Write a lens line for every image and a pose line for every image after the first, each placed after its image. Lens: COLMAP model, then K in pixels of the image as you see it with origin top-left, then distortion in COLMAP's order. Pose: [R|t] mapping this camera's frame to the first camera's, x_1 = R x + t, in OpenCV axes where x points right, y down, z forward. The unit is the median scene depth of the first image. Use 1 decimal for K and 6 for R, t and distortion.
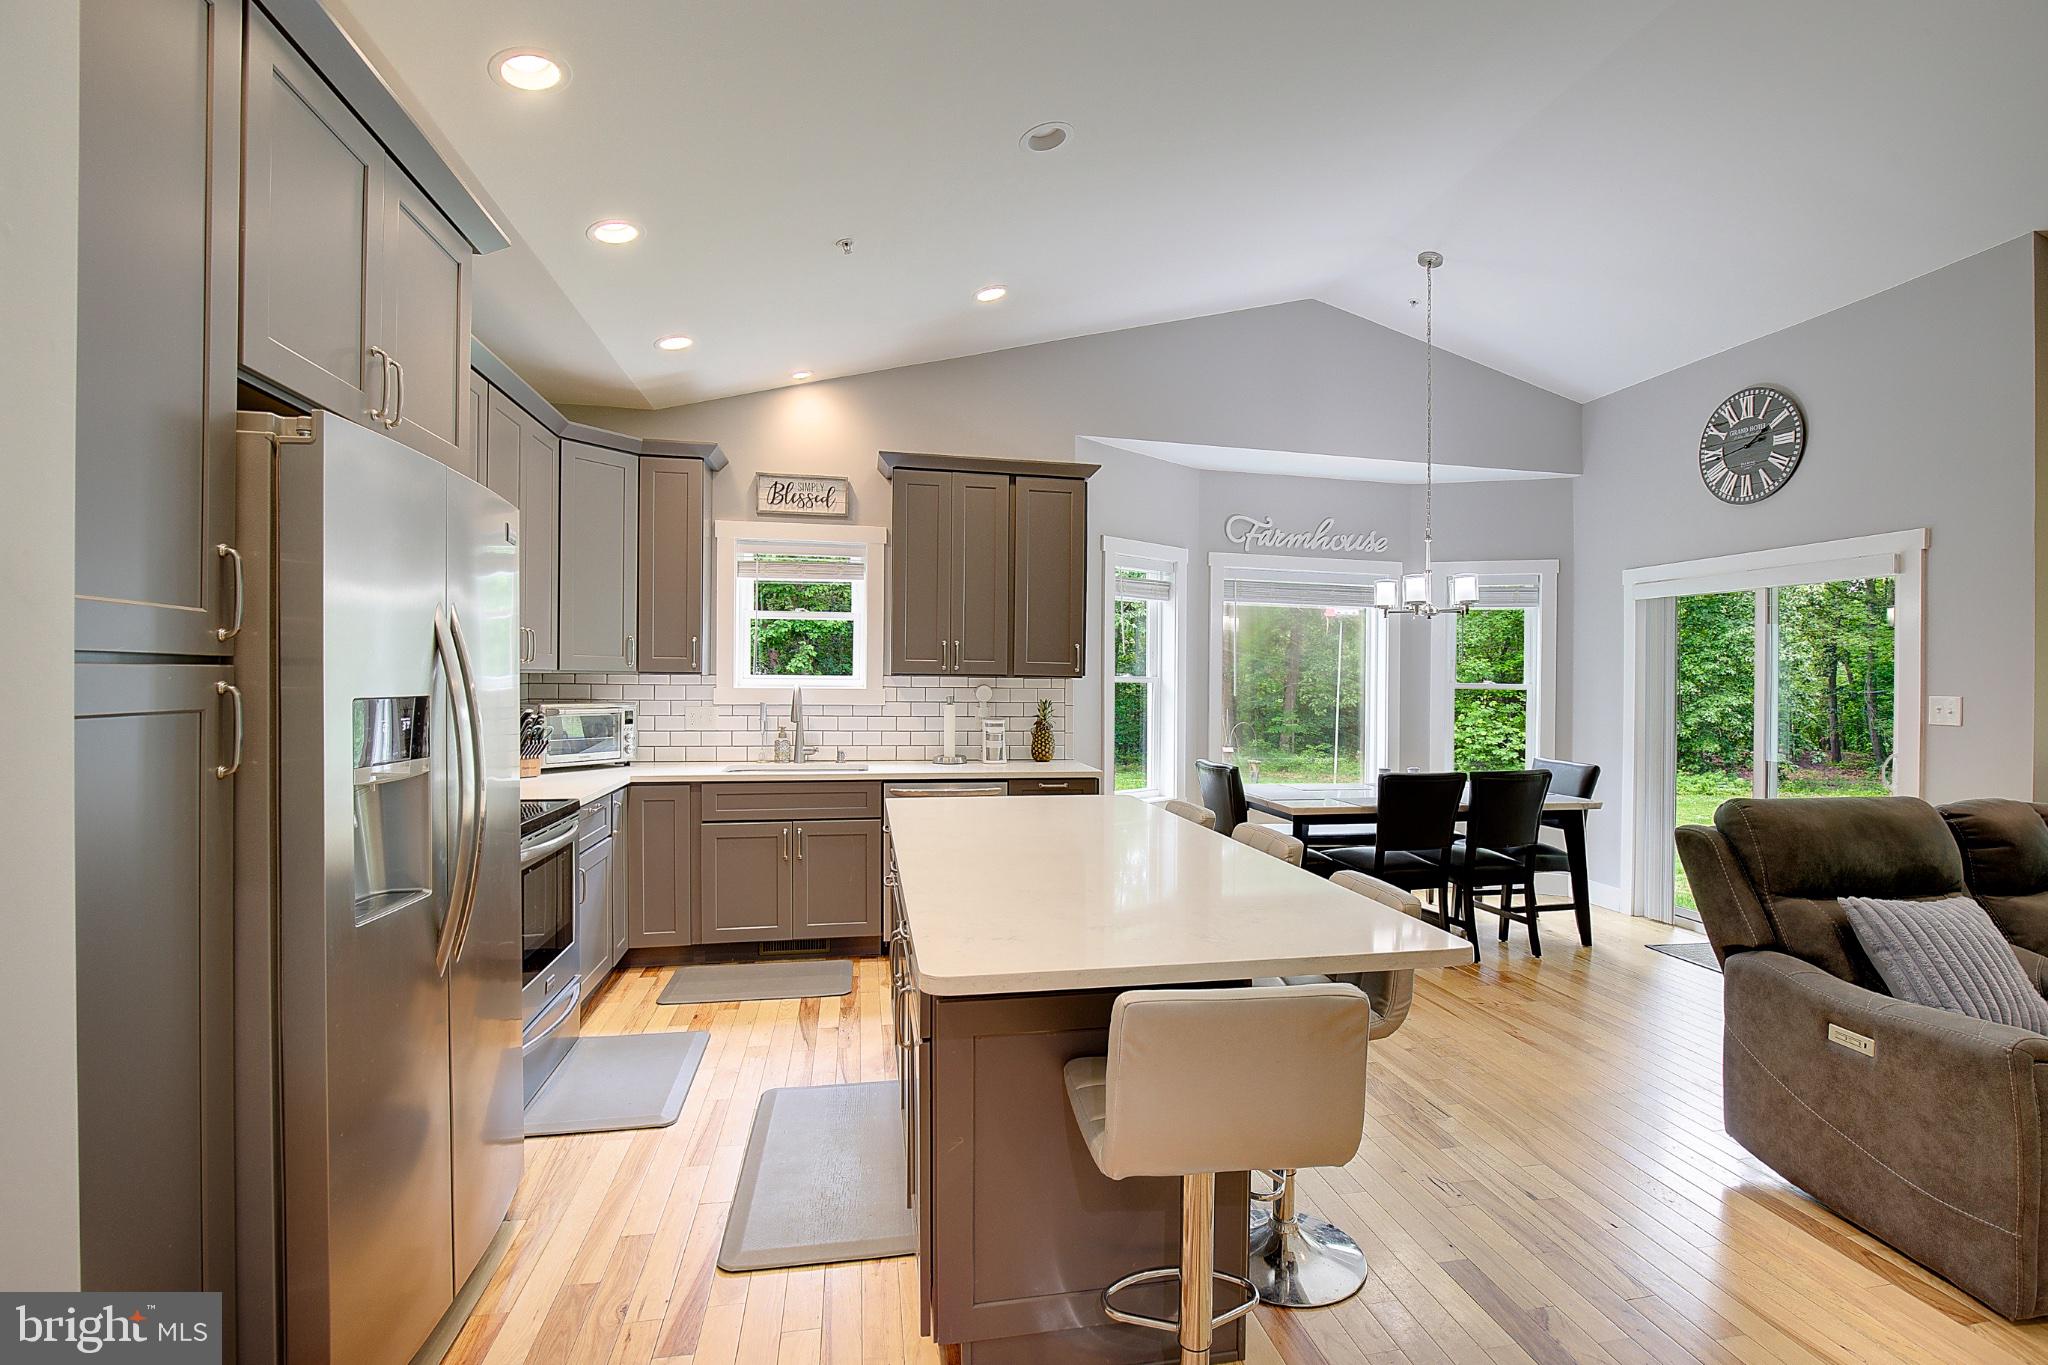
lens RADIAL K [[959.6, 0, 1085.8], [0, 959.6, 712.5], [0, 0, 1]] dist [-0.014859, 0.000019]
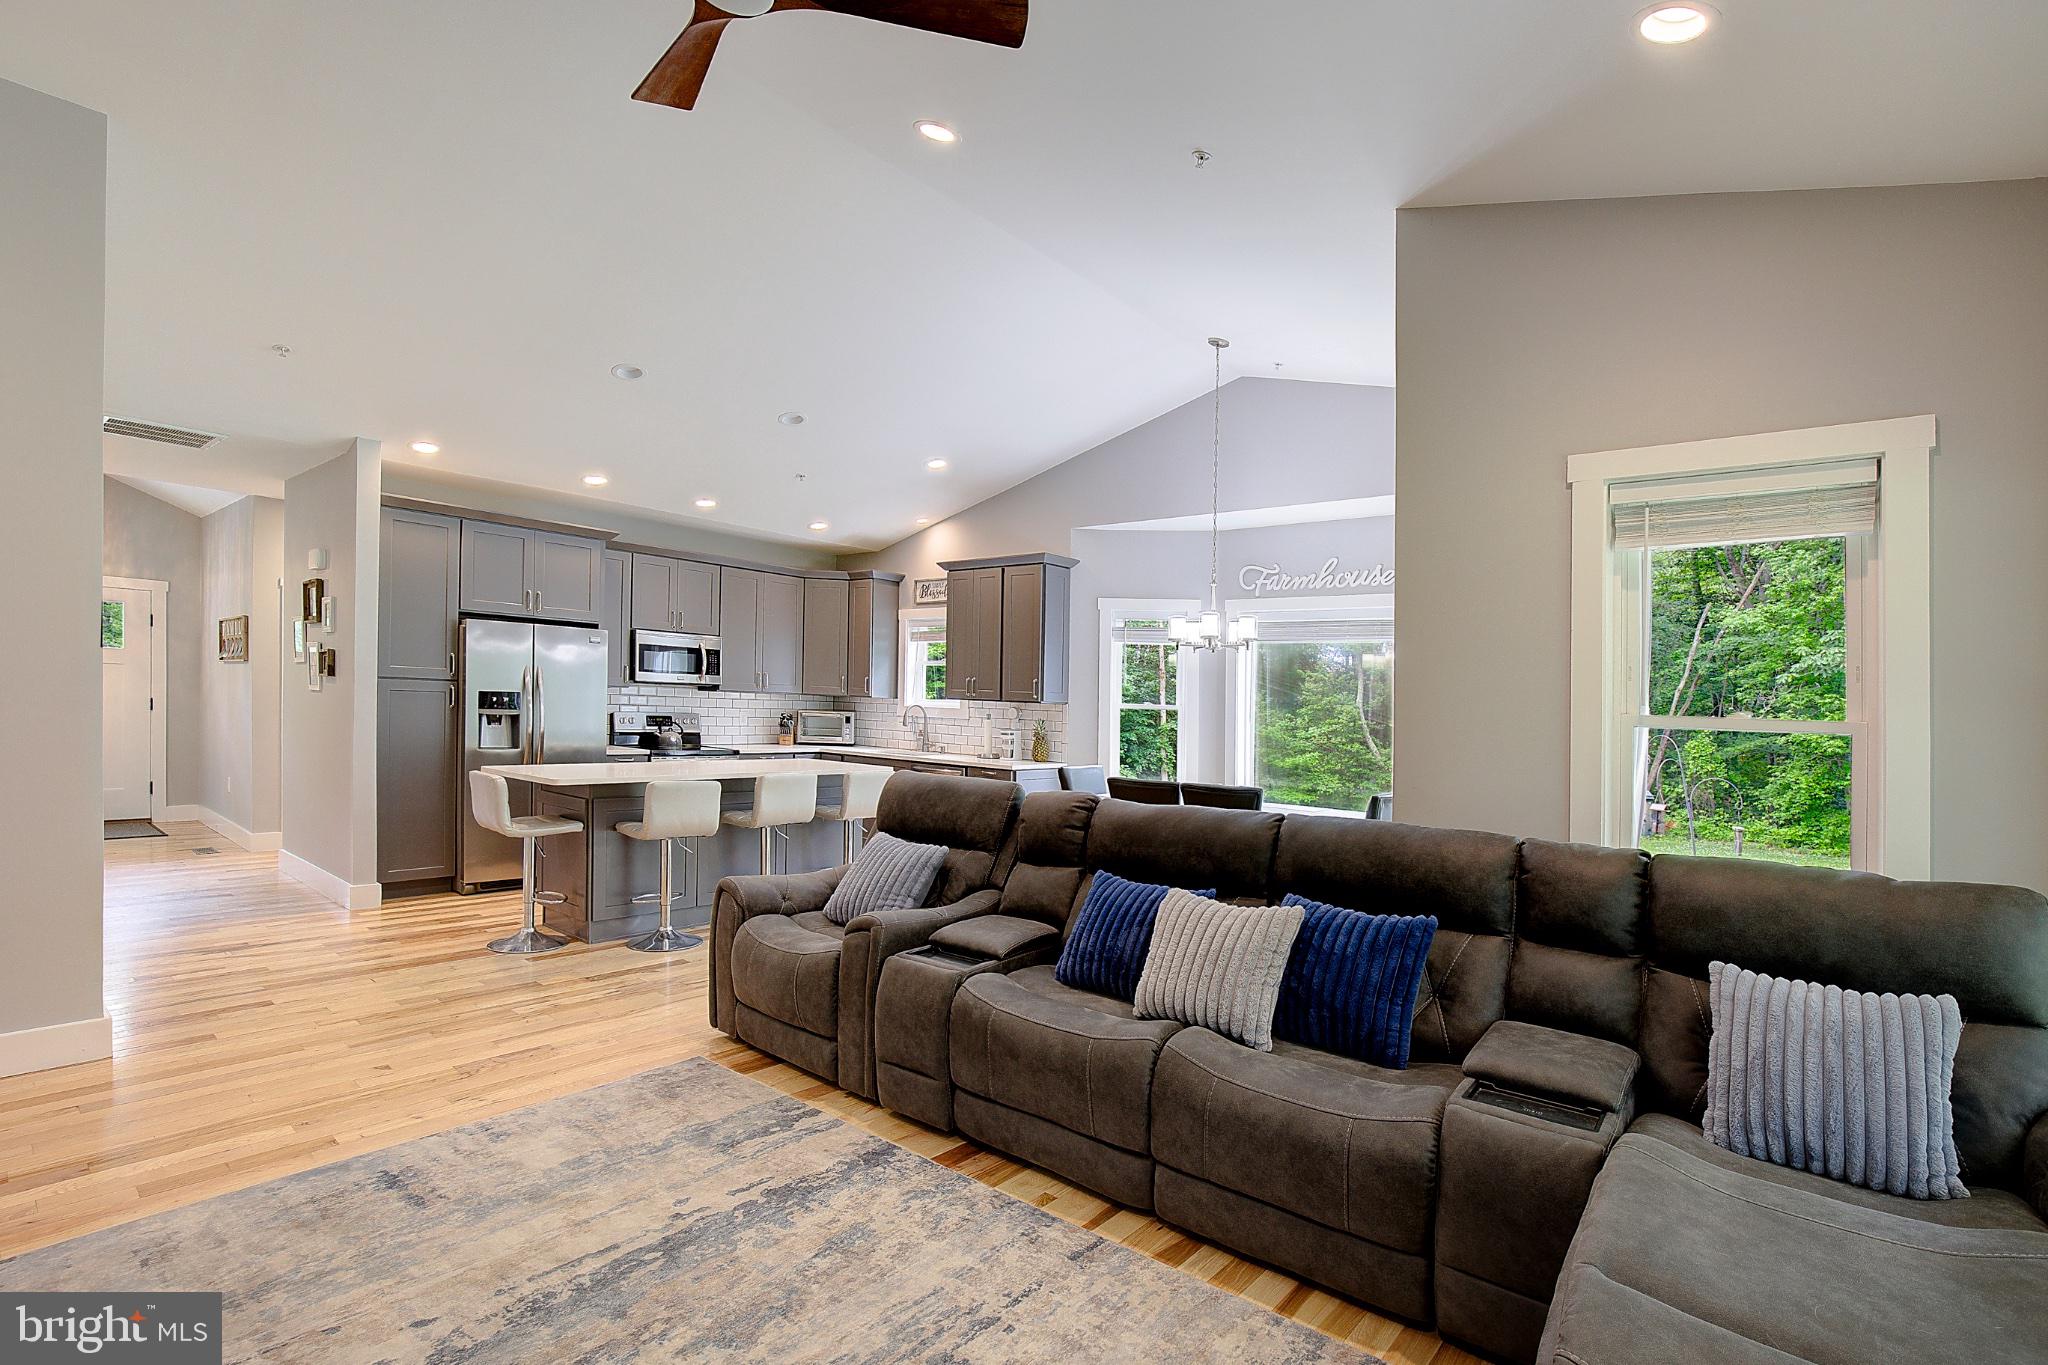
lens RADIAL K [[945.0, 0, 1028.1], [0, 945.0, 756.8], [0, 0, 1]] dist [-0.011607, -0.000108]
pose [[0.617062, 0.052581, -0.785156, 1.107051], [-0.054390, 0.998229, 0.024105, 0.011572], [0.785033, 0.027830, 0.618829, 0.124297]]
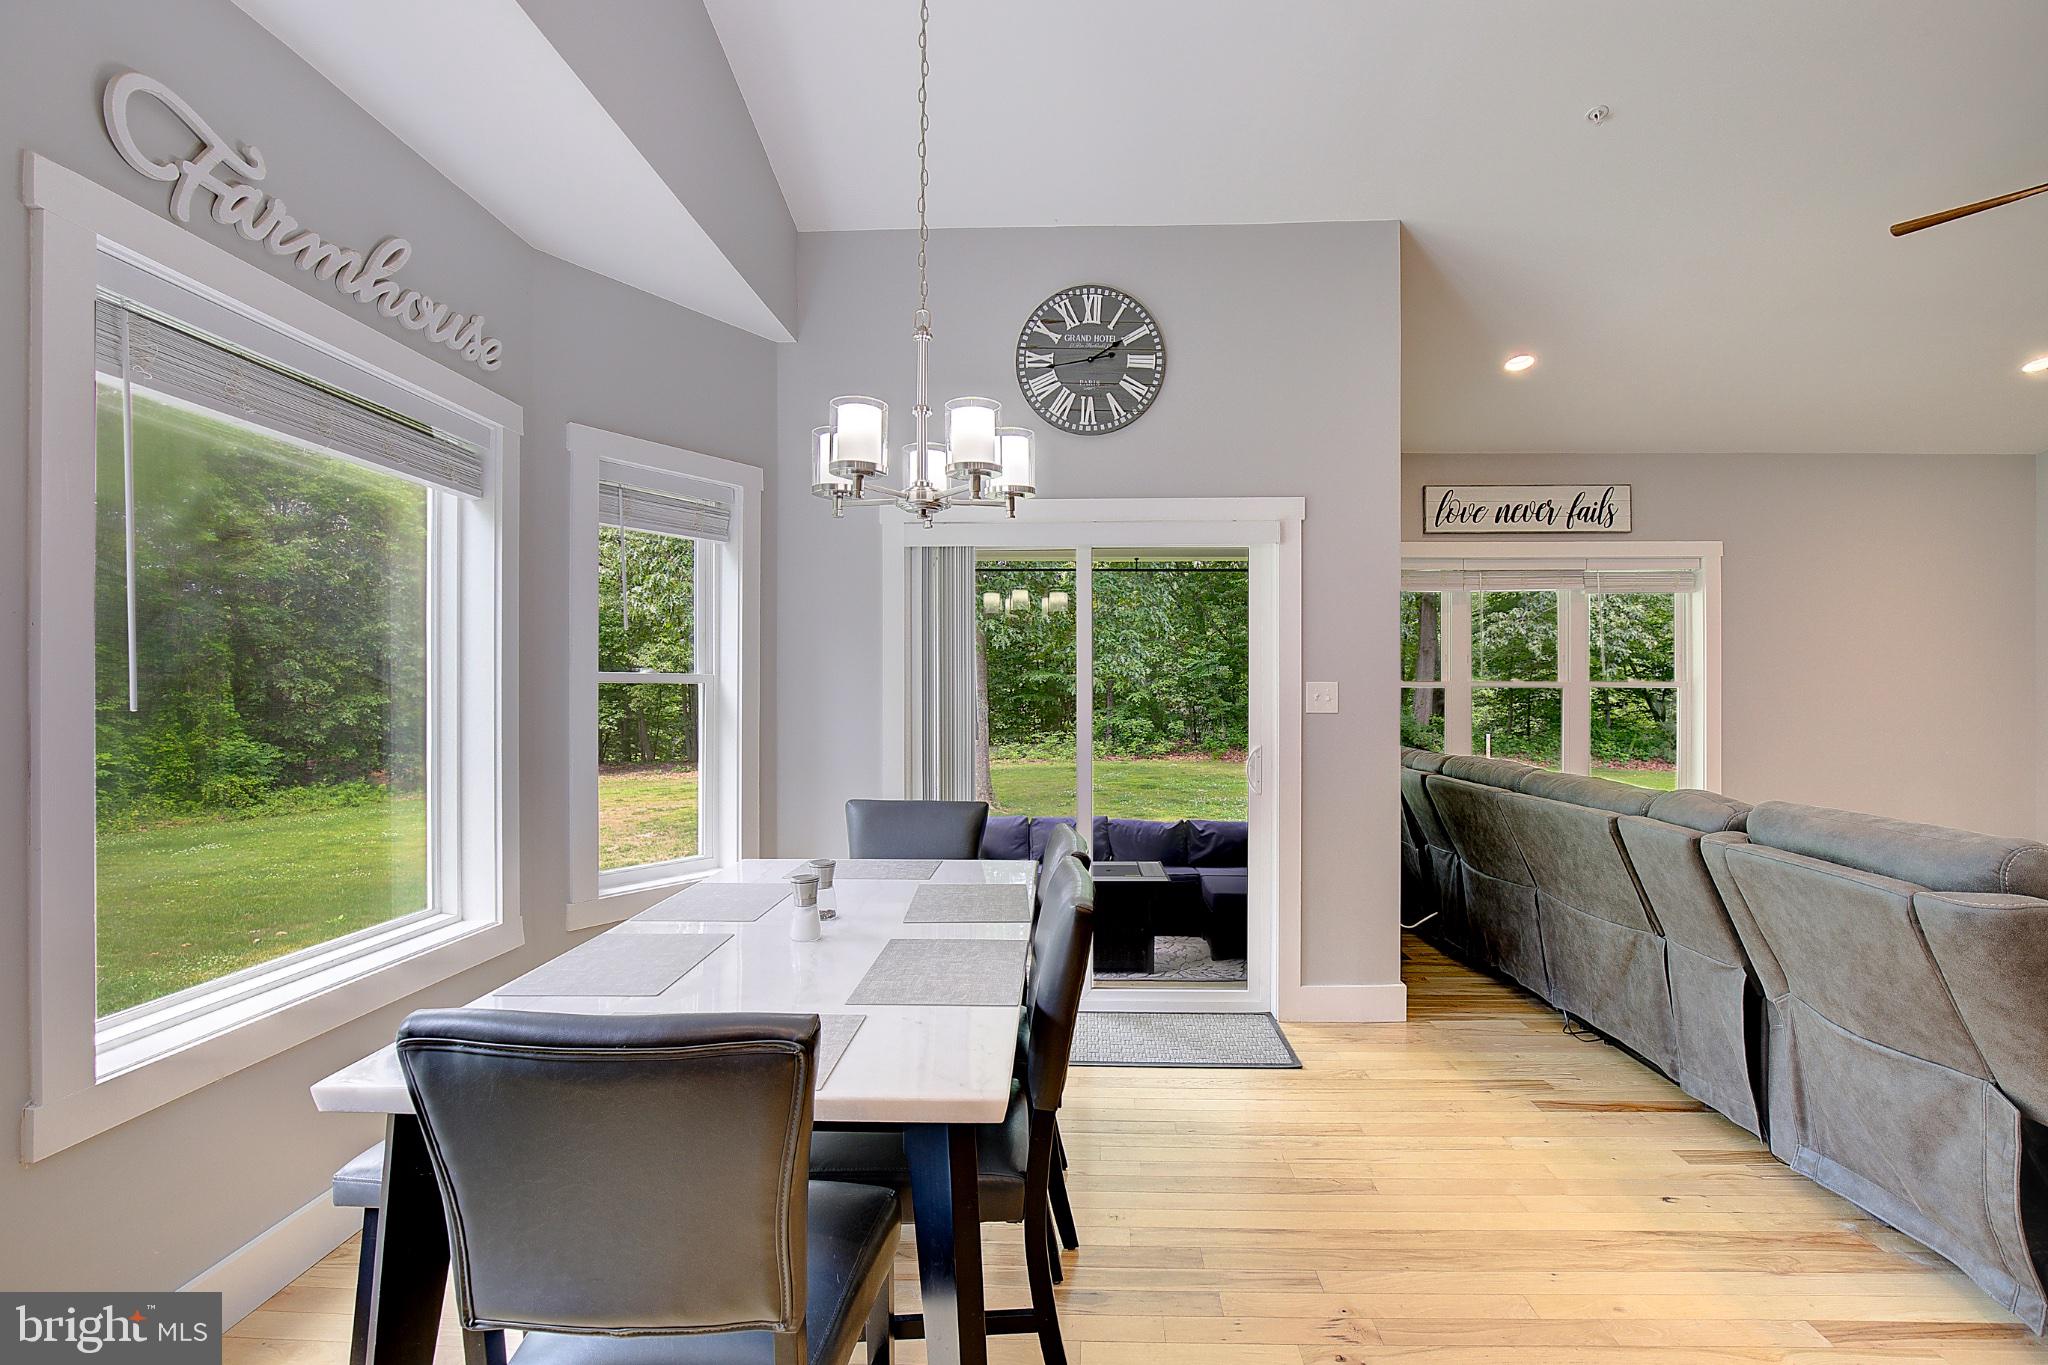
lens RADIAL K [[930.4, 0, 1042.0], [0, 930.4, 719.2], [0, 0, 1]] dist [-0.045195, 0.010553]
pose [[0.252173, -0.041145, 0.966807, -0.056754], [0.033797, 0.998861, 0.033694, -0.013374], [-0.967092, 0.024178, 0.253276, 0.860515]]
